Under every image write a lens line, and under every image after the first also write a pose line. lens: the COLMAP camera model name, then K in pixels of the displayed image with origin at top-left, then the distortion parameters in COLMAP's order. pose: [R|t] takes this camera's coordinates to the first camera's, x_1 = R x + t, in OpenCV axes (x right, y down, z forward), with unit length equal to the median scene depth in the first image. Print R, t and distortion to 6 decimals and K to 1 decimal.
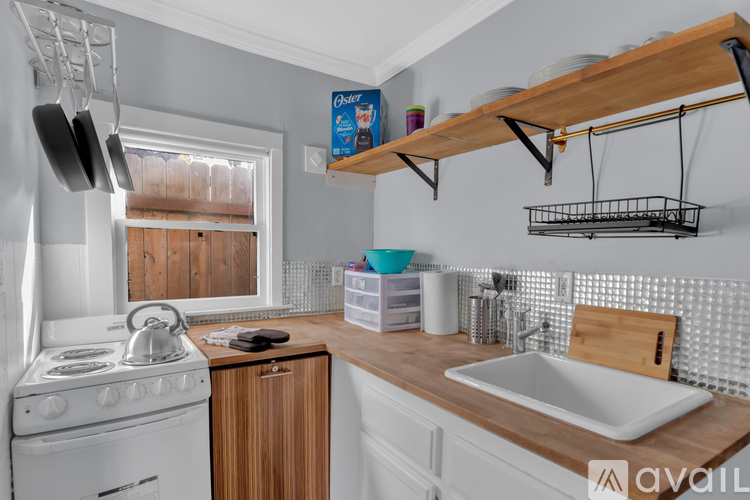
lens RADIAL K [[410.4, 0, 371.7], [0, 410.4, 277.5], [0, 0, 1]] dist [-0.002783, -0.000568]
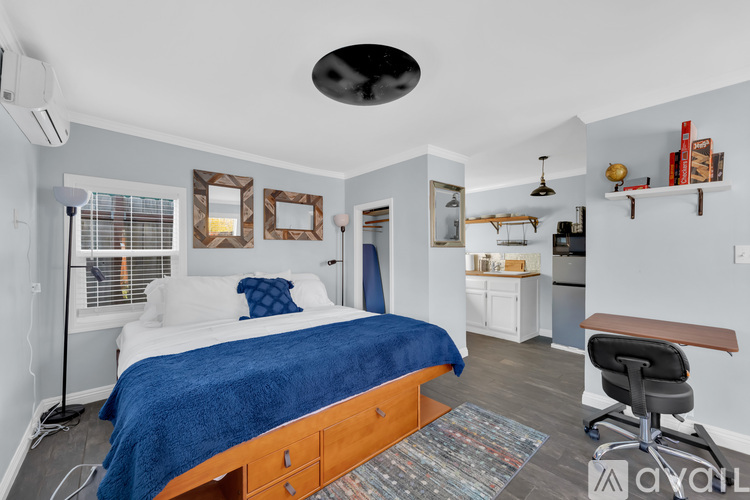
lens RADIAL K [[300.2, 0, 381.7], [0, 300.2, 250.9], [0, 0, 1]] dist [-0.000981, -0.000085]
pose [[0.987292, -0.016499, 0.158058, -1.352599], [0.026608, 0.997718, -0.062055, 0.129309], [-0.156673, 0.065472, 0.985478, -2.032664]]
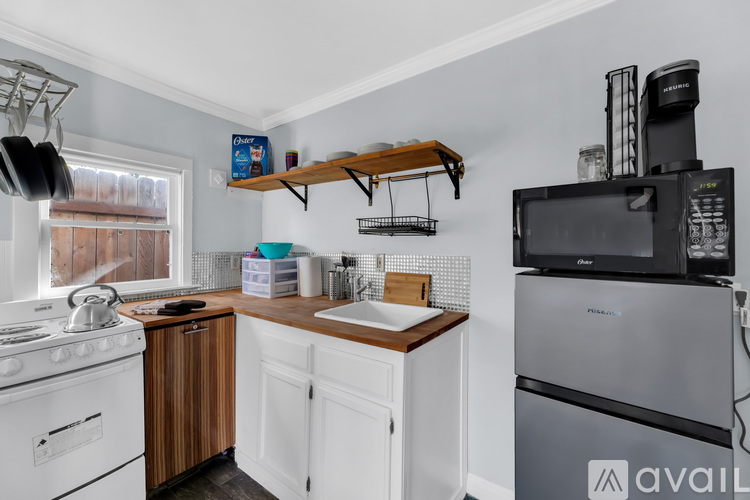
lens RADIAL K [[320.9, 0, 374.1], [0, 320.9, 241.6], [0, 0, 1]] dist [-0.001288, -0.000166]
pose [[0.932946, -0.006510, 0.359957, -0.056545], [0.032449, 0.997287, -0.066067, 0.021833], [-0.358550, 0.073318, 0.930627, -0.290866]]
